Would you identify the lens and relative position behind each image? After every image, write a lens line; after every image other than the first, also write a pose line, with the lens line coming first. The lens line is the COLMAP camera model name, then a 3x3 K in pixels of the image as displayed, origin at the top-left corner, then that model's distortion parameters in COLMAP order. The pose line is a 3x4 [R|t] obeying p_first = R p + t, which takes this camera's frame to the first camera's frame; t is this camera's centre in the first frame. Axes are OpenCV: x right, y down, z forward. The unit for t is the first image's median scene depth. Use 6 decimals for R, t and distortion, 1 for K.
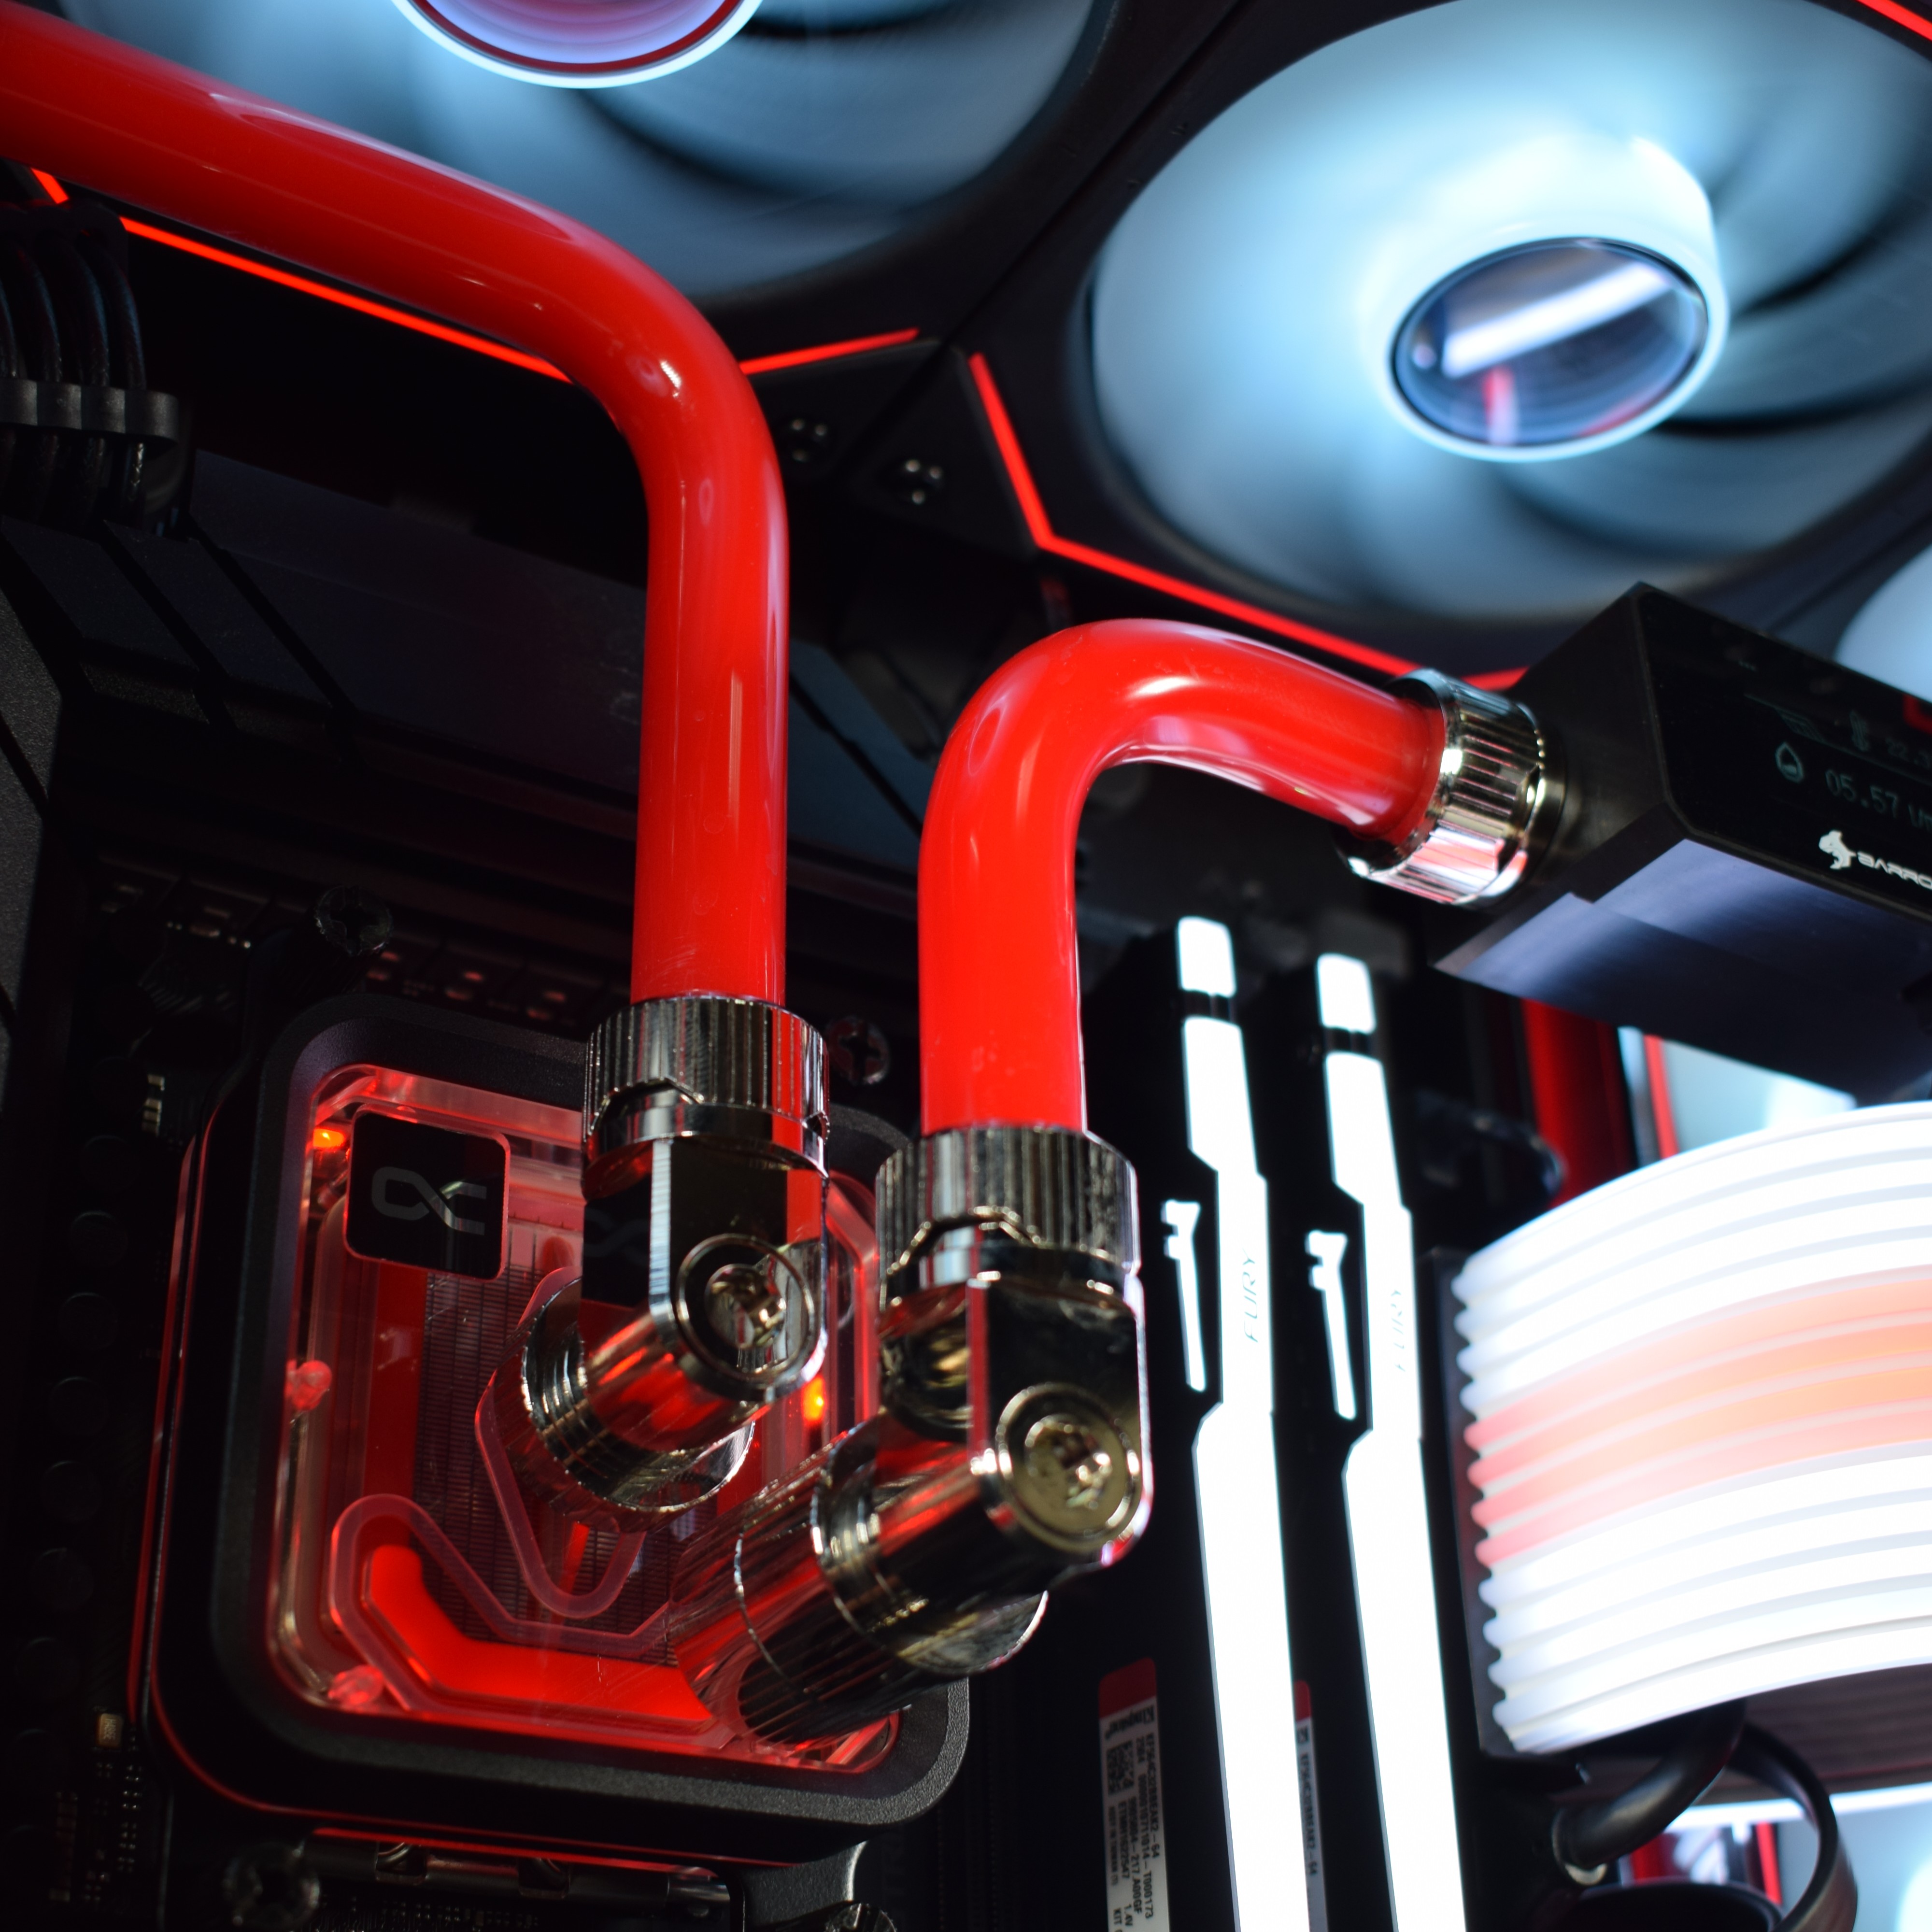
lens RADIAL K [[2949.8, 0, 966.0], [0, 2949.8, 966.0], [0, 0, 1]] dist [0.017246, -0.002570]
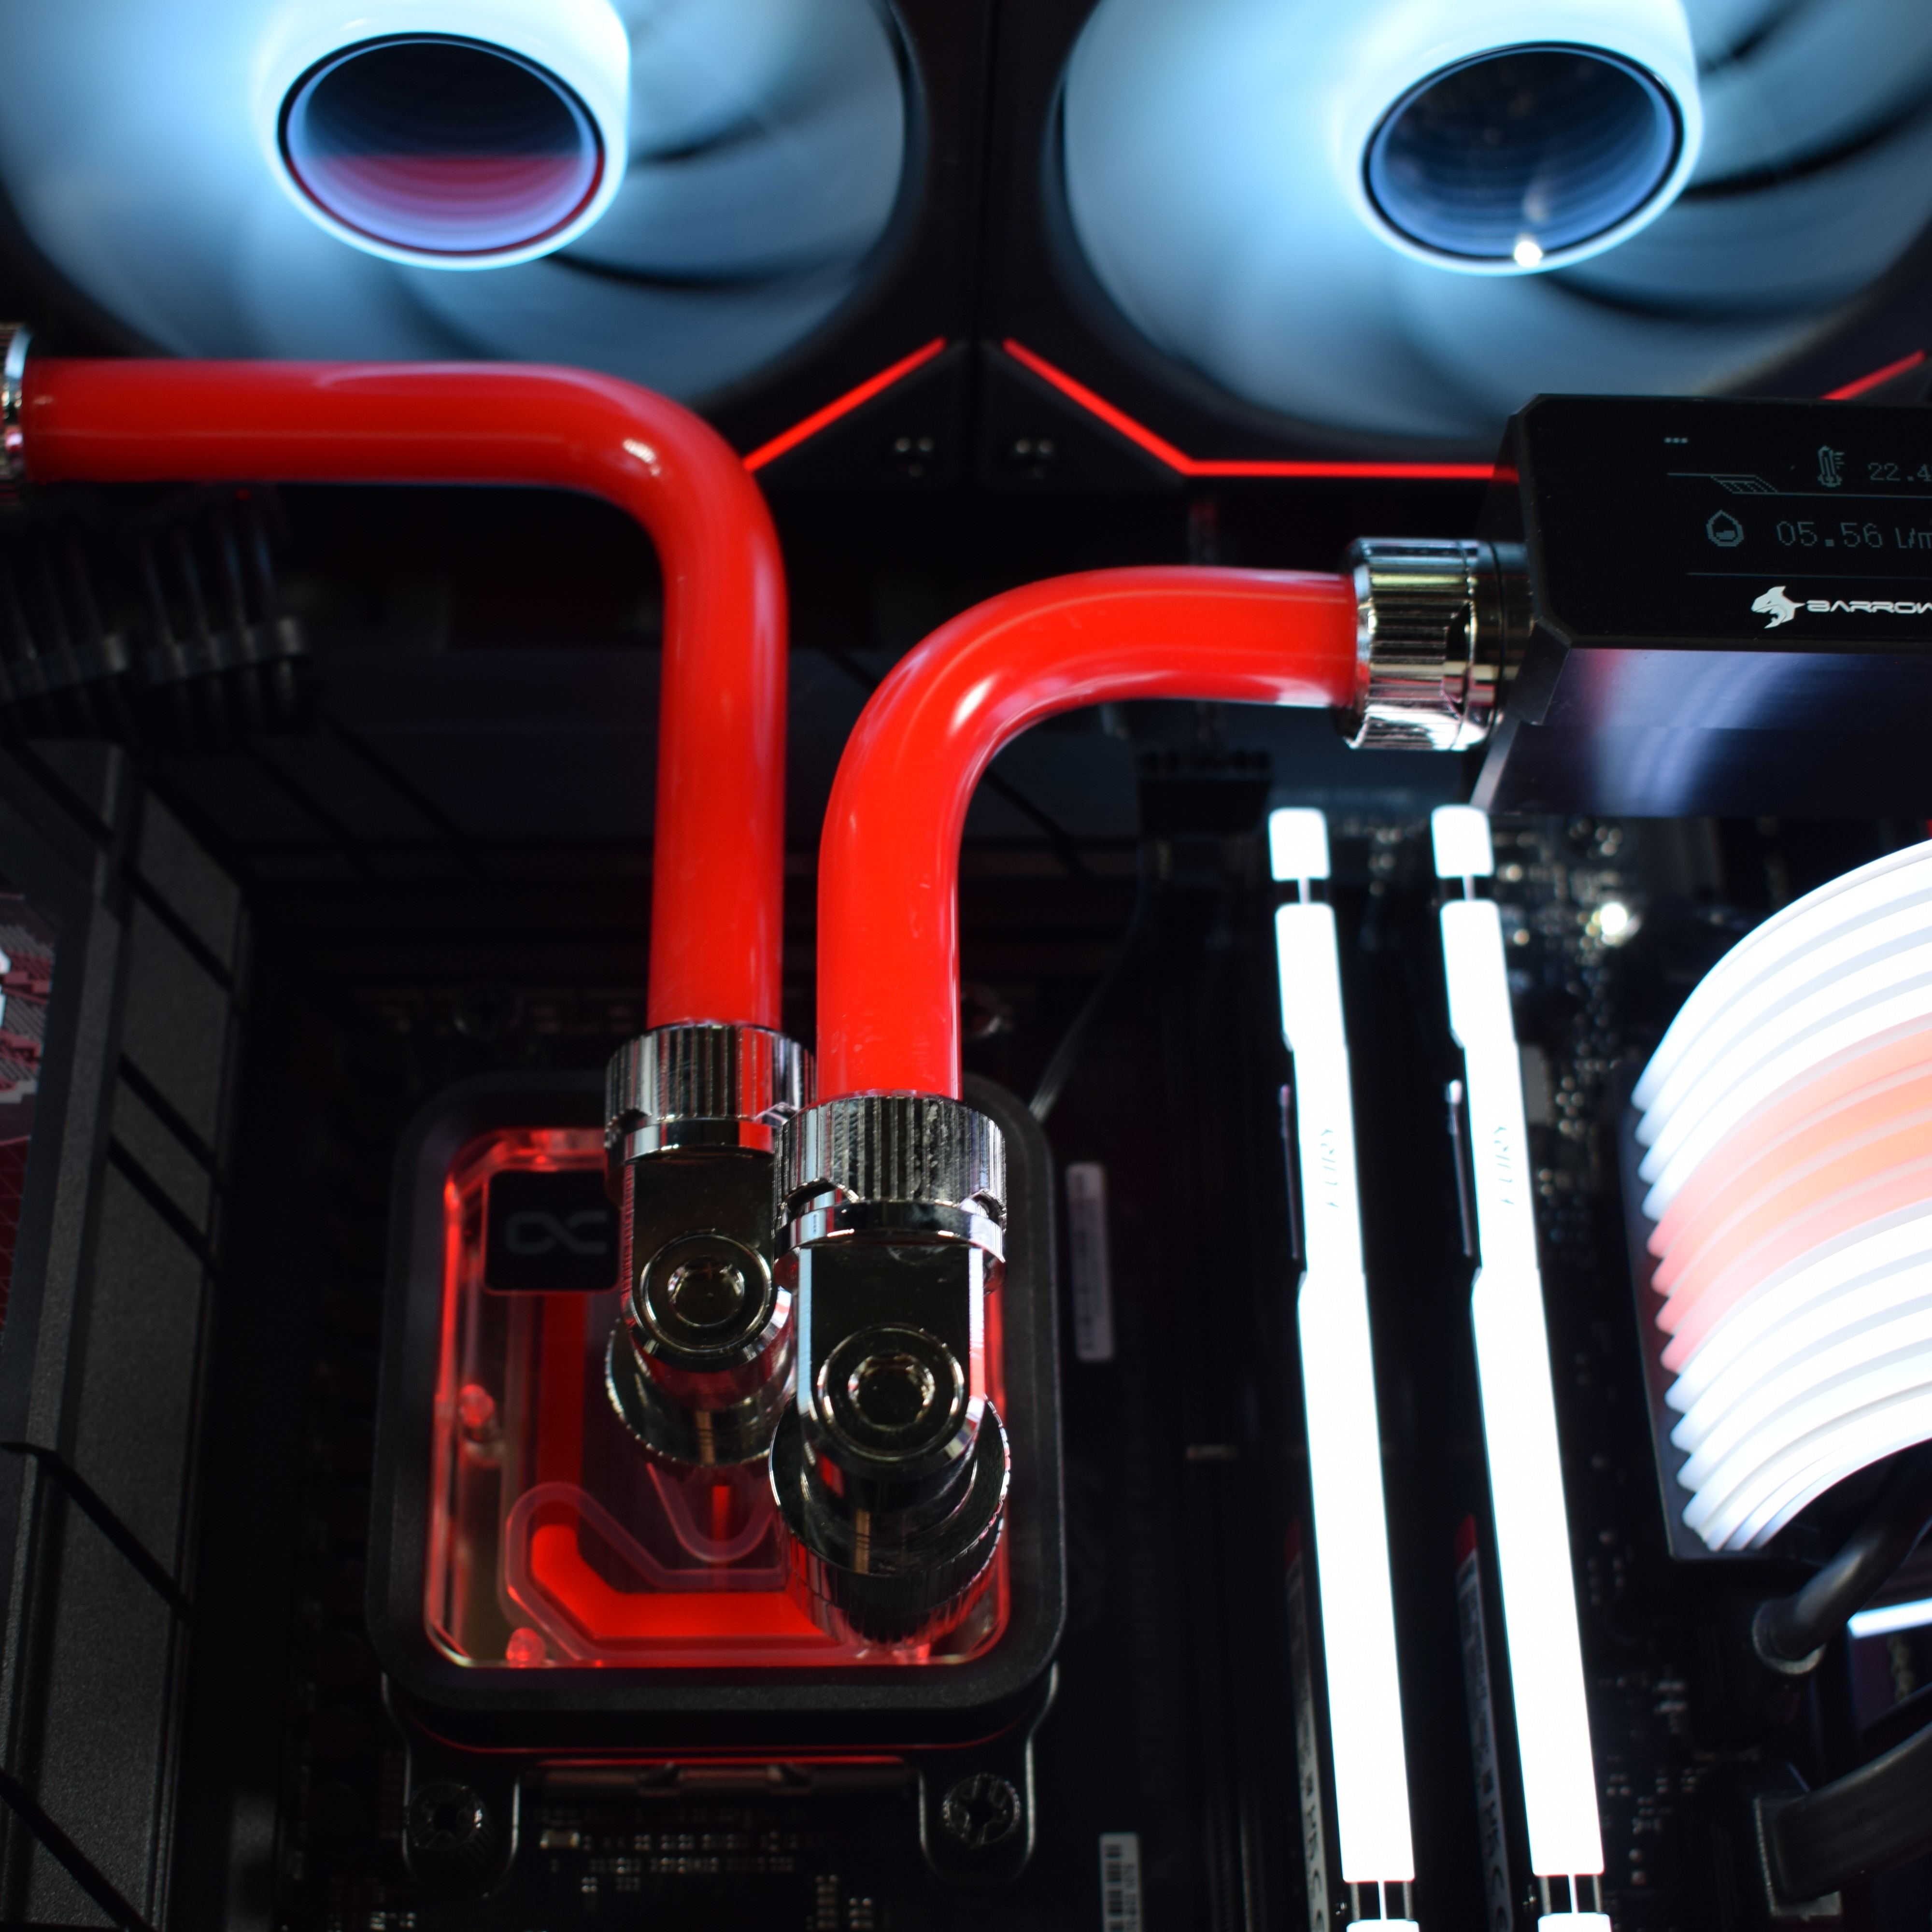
lens RADIAL K [[2949.8, 0, 966.0], [0, 2949.8, 966.0], [0, 0, 1]] dist [0.017246, -0.002570]
pose [[0.880719, -0.215986, -0.421525, 0.442416], [0.236391, 0.971650, -0.003959, 0.016362], [0.410430, -0.096158, 0.906808, -0.001647]]
